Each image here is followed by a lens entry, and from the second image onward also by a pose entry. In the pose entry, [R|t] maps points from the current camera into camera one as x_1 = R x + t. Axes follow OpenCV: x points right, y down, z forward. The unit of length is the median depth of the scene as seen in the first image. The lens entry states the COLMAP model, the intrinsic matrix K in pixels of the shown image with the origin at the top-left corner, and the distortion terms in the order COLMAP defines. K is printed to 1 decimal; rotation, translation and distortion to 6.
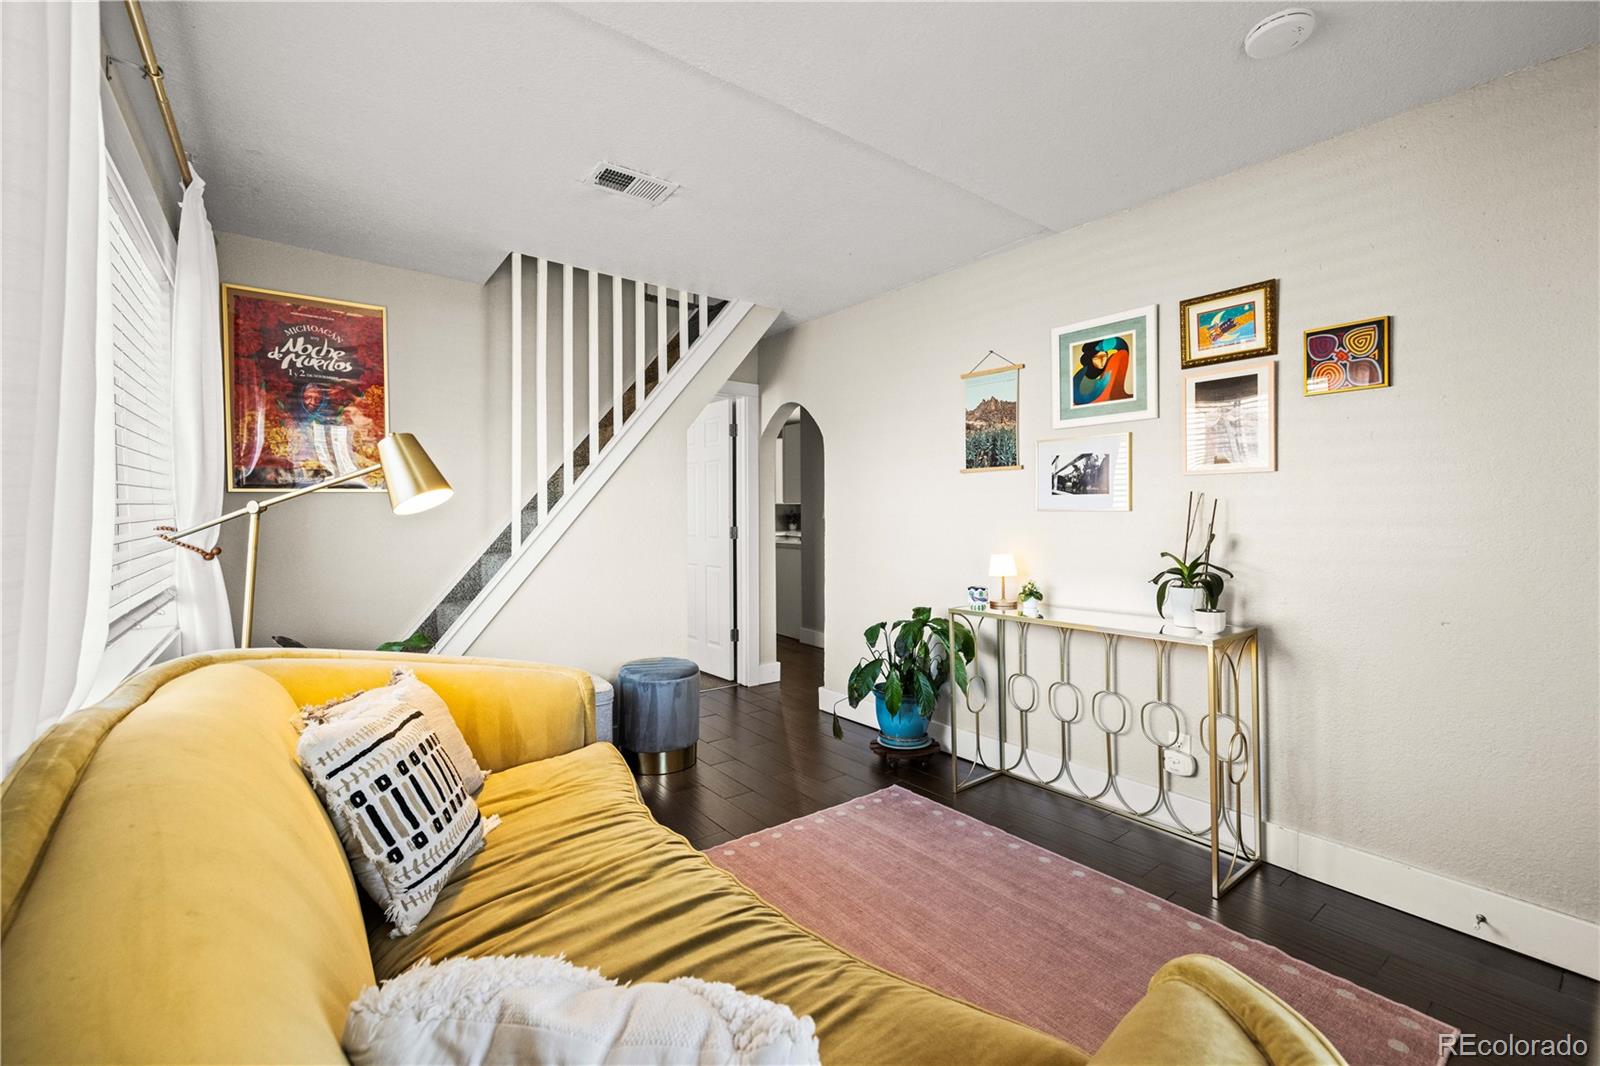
lens RADIAL K [[670.6, 0, 791.6], [0, 670.6, 512.2], [0, 0, 1]] dist [0.002203, -0.000657]
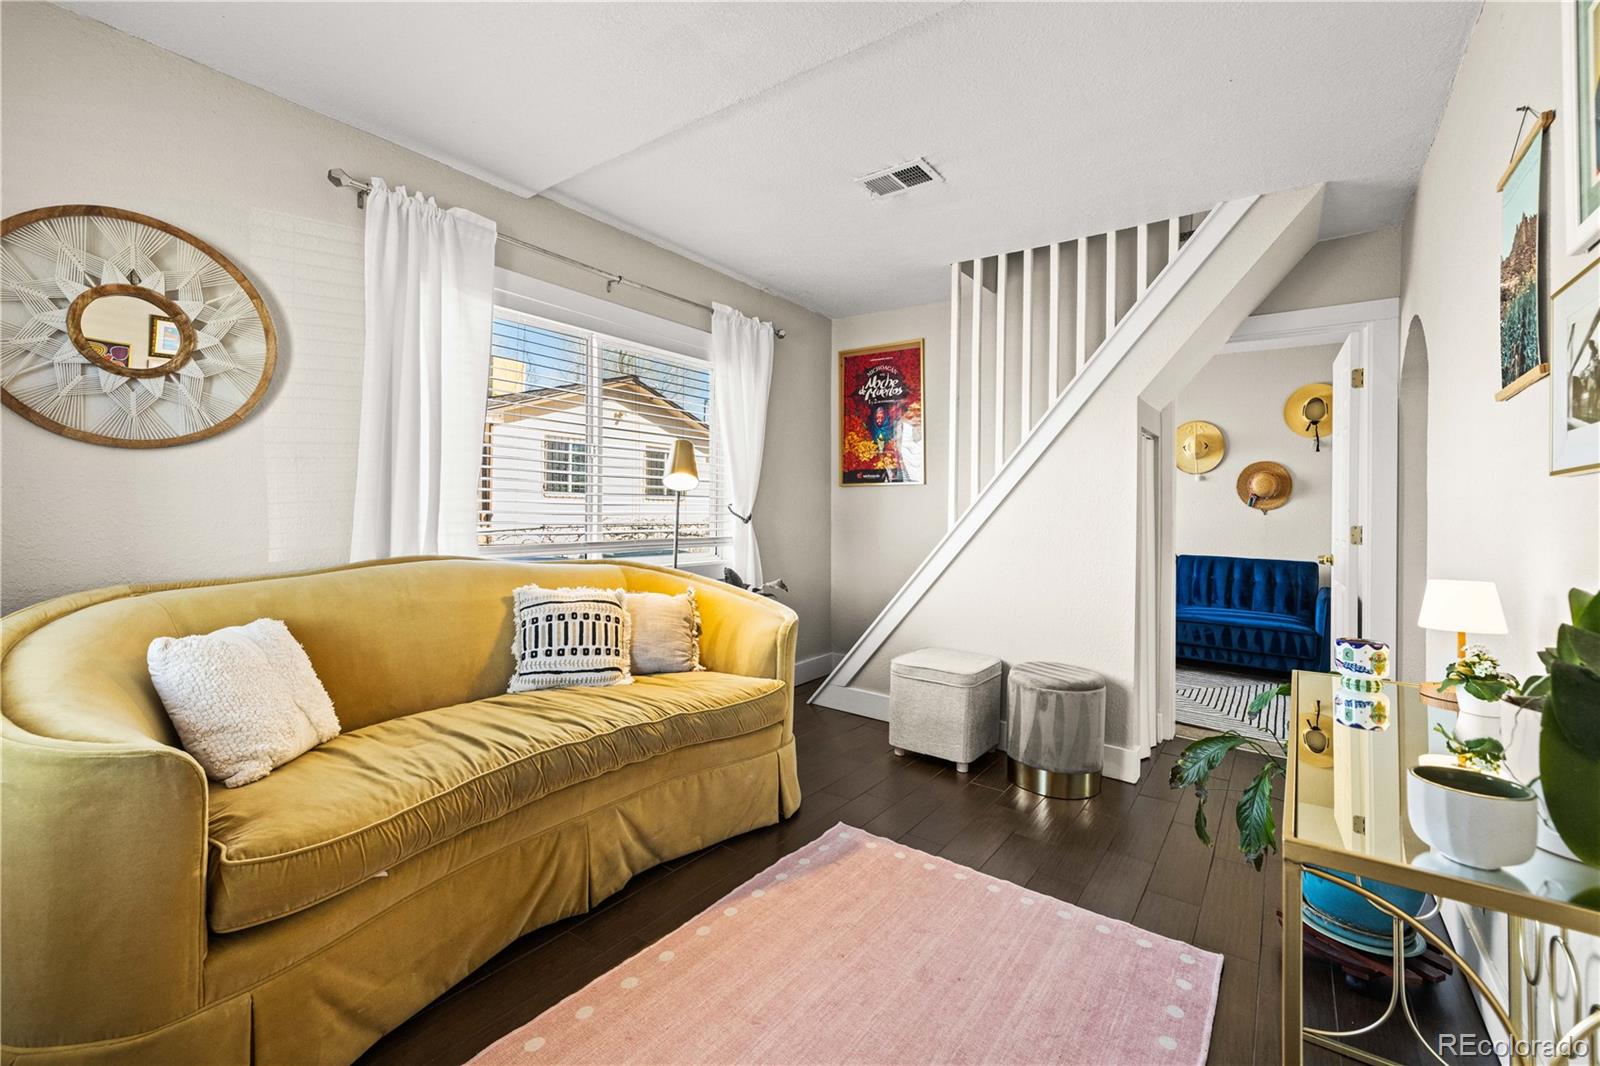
lens RADIAL K [[670.6, 0, 798.9], [0, 670.6, 502.0], [0, 0, 1]] dist [0.002203, -0.000657]
pose [[0.290620, -0.005528, -0.956822, 0.637330], [-0.018530, 0.999763, -0.011404, 0.026783], [0.956659, 0.021044, 0.290449, 0.493381]]
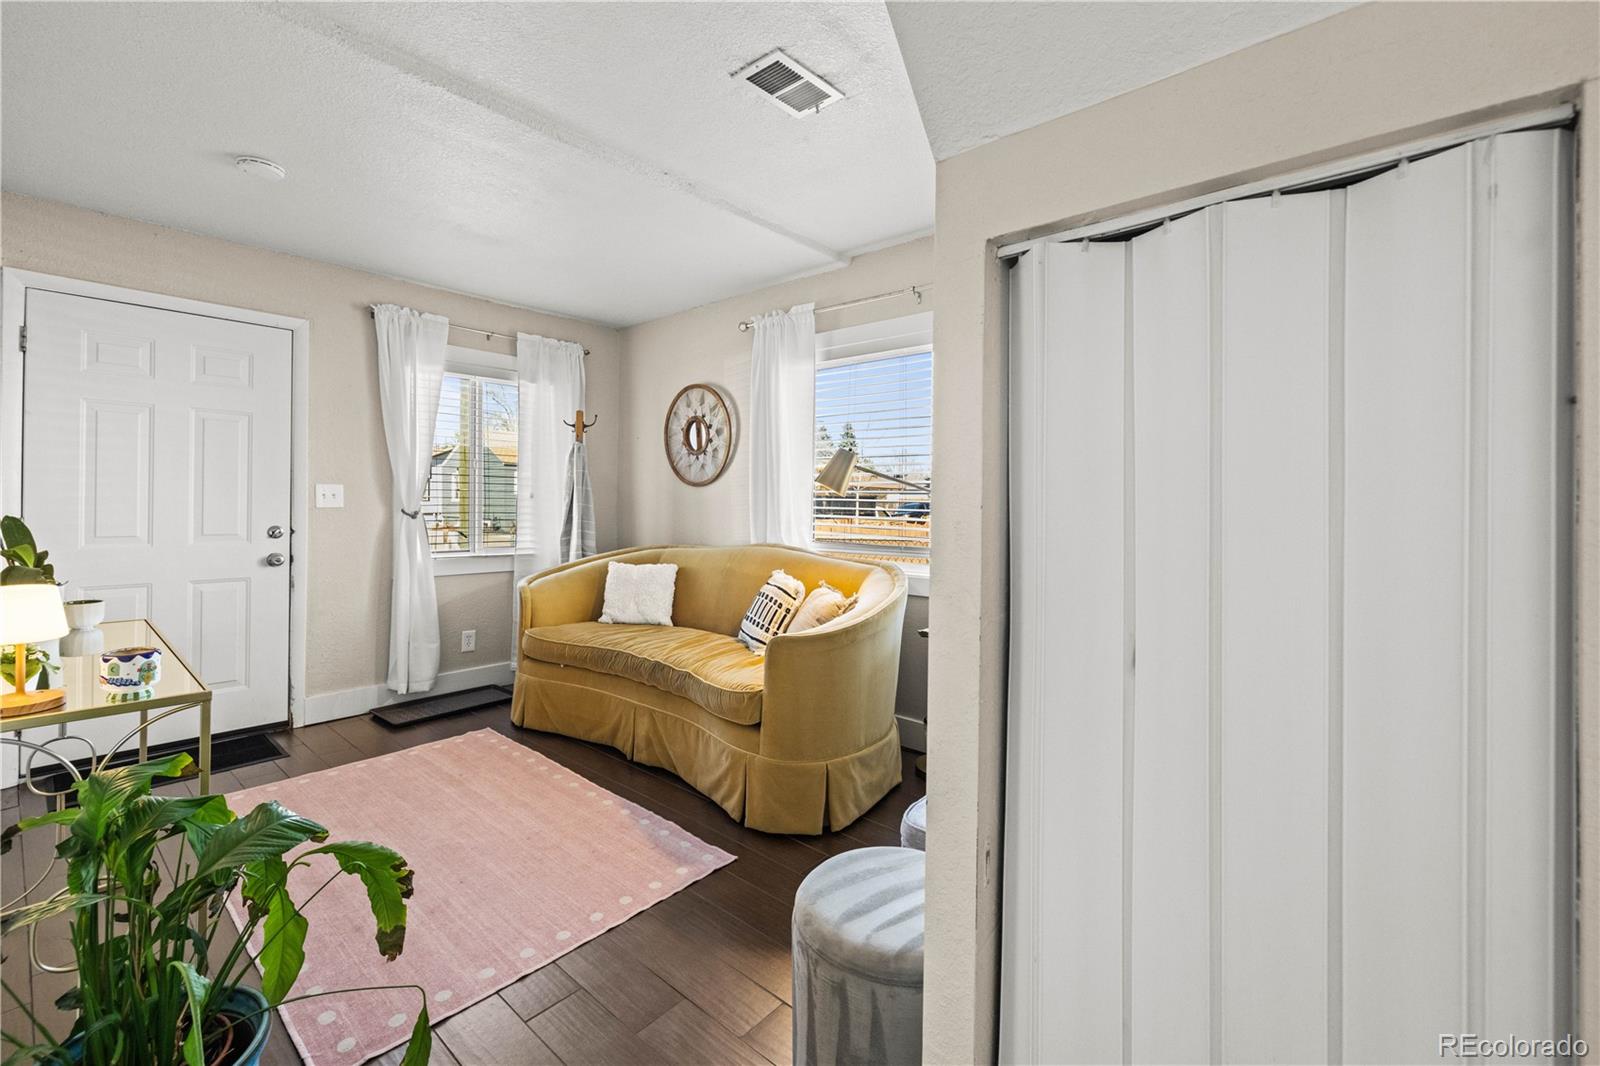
lens RADIAL K [[670.6, 0, 780.3], [0, 670.6, 496.8], [0, 0, 1]] dist [0.002203, -0.000657]
pose [[-0.979772, -0.004852, -0.200059, -0.061131], [-0.004654, 0.999988, -0.001457, 0.004050], [0.200064, -0.000496, -0.979783, 1.578795]]
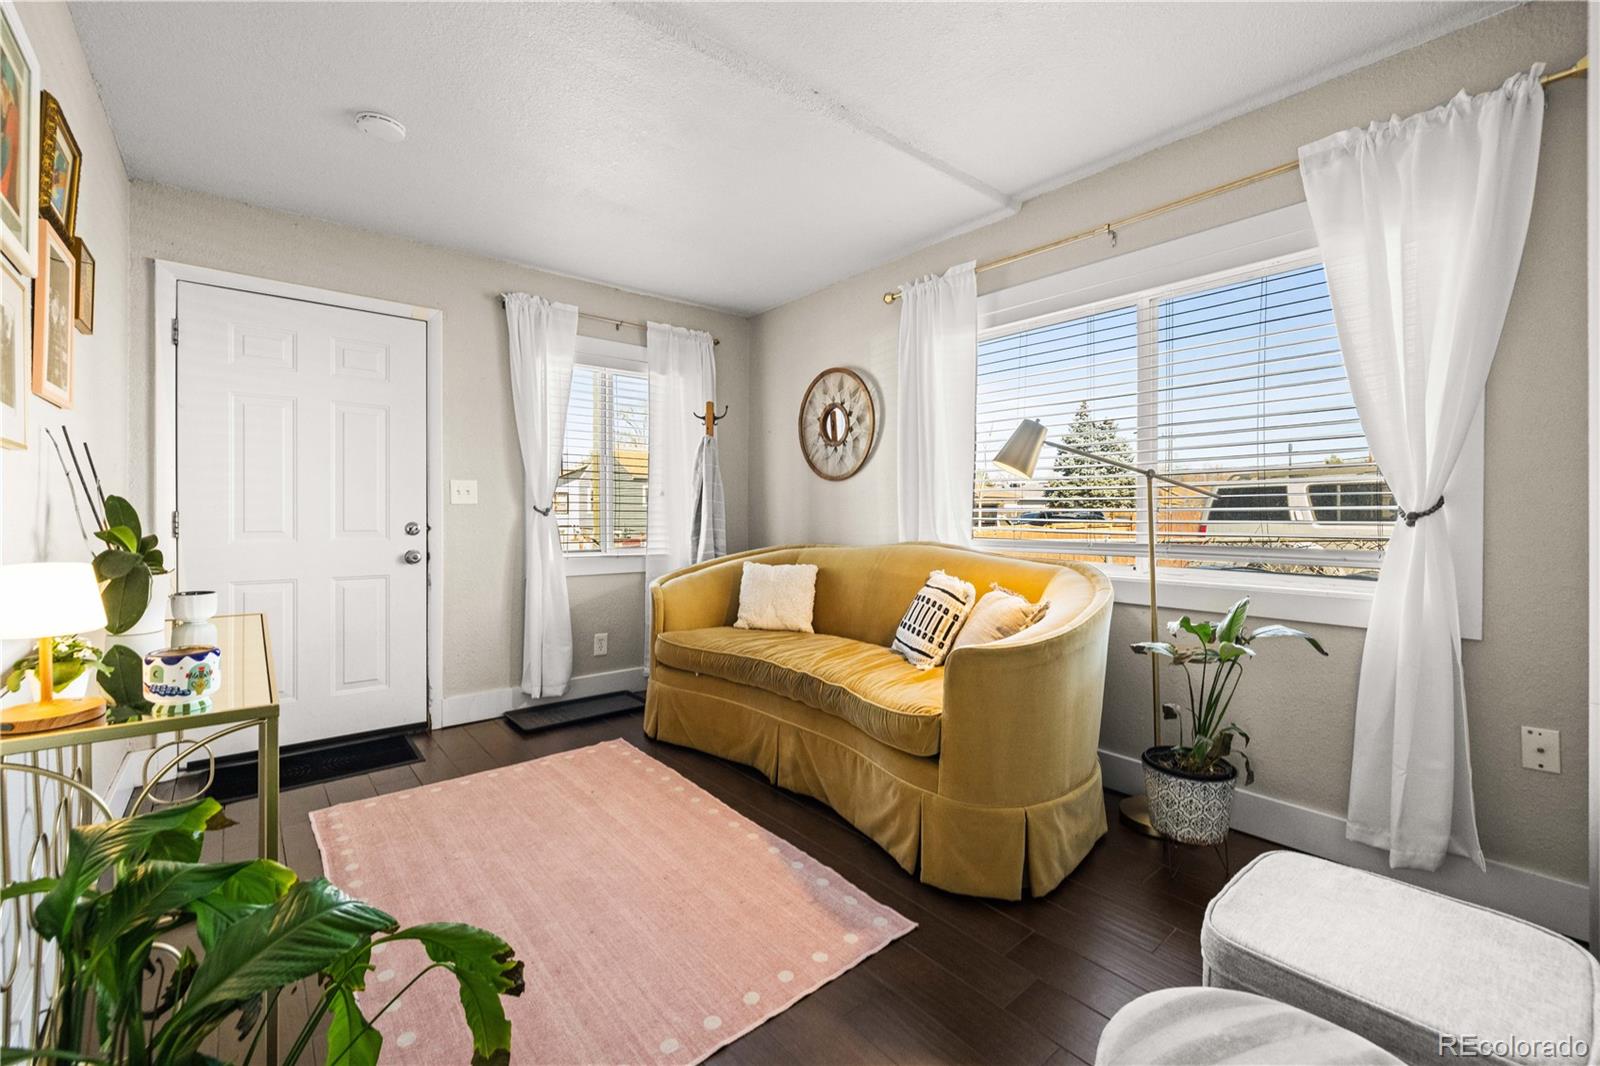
lens RADIAL K [[670.6, 0, 796.3], [0, 670.6, 503.7], [0, 0, 1]] dist [0.002203, -0.000657]
pose [[-0.998809, 0.004036, -0.048631, -0.029962], [0.004221, 0.999984, -0.003701, 0.033089], [0.048615, -0.003902, -0.998810, 1.426078]]
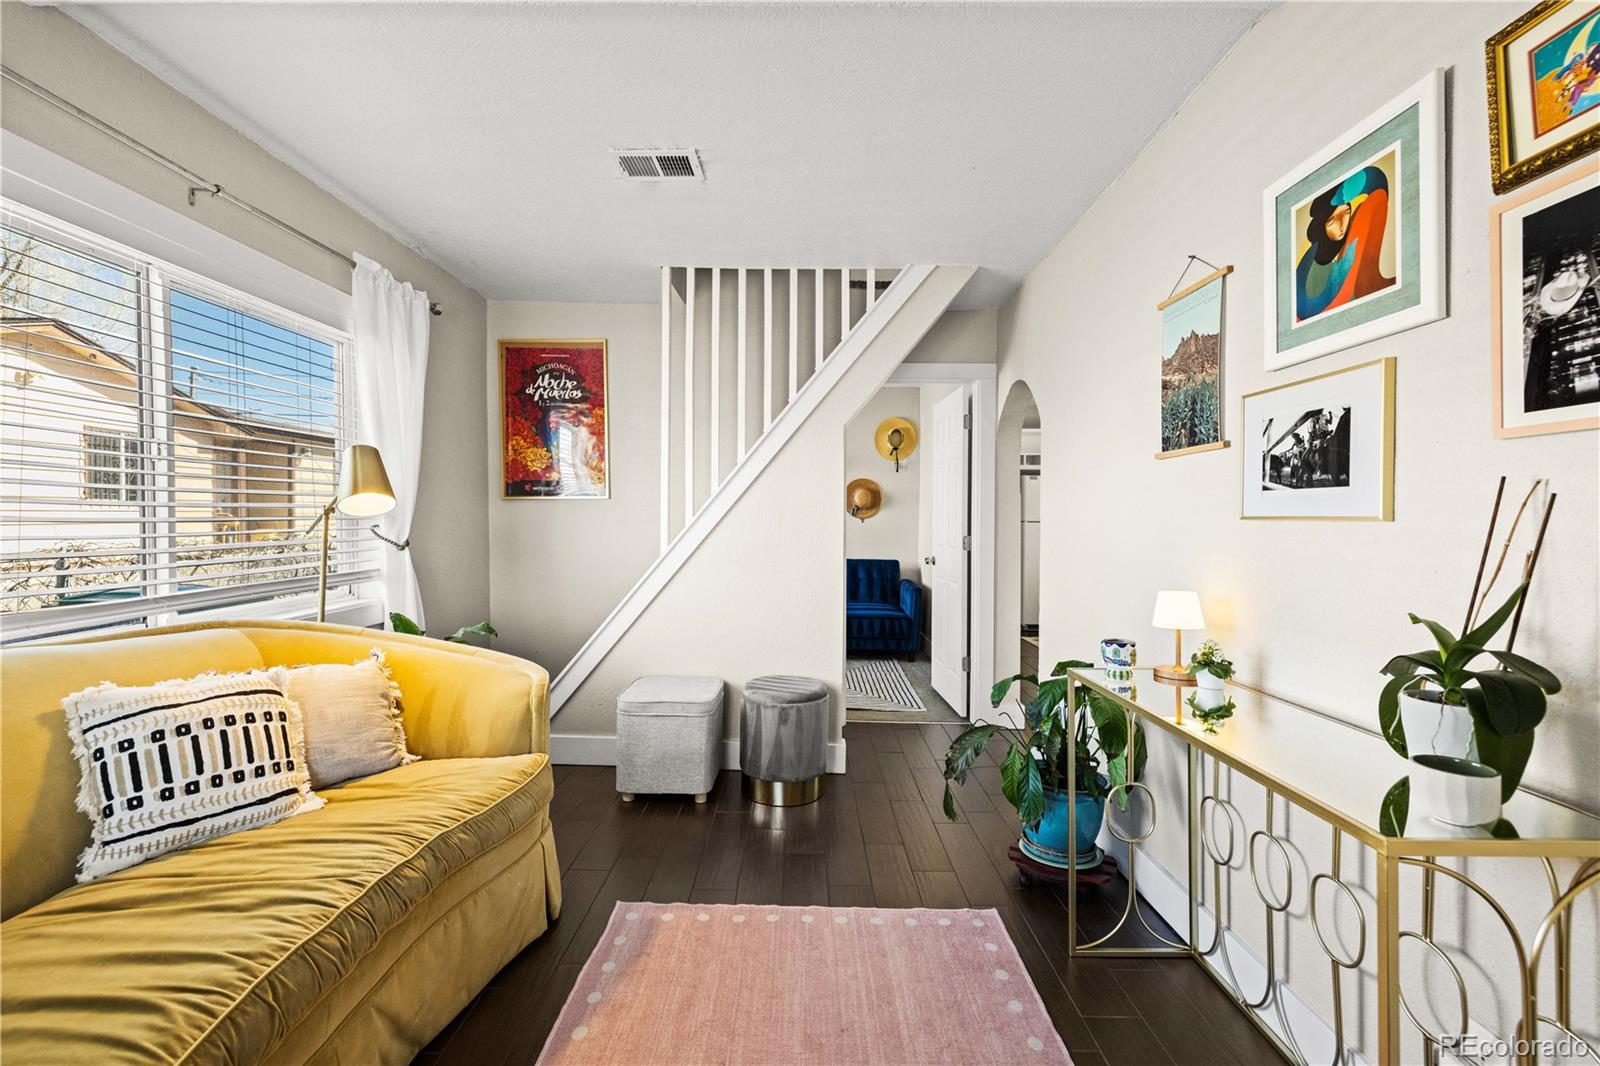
lens RADIAL K [[670.6, 0, 792.5], [0, 670.6, 520.0], [0, 0, 1]] dist [0.002203, -0.000657]
pose [[0.790848, 0.009667, -0.611936, 0.430968], [-0.008123, 0.999953, 0.005299, -0.001424], [0.611959, 0.000780, 0.790889, 0.333424]]
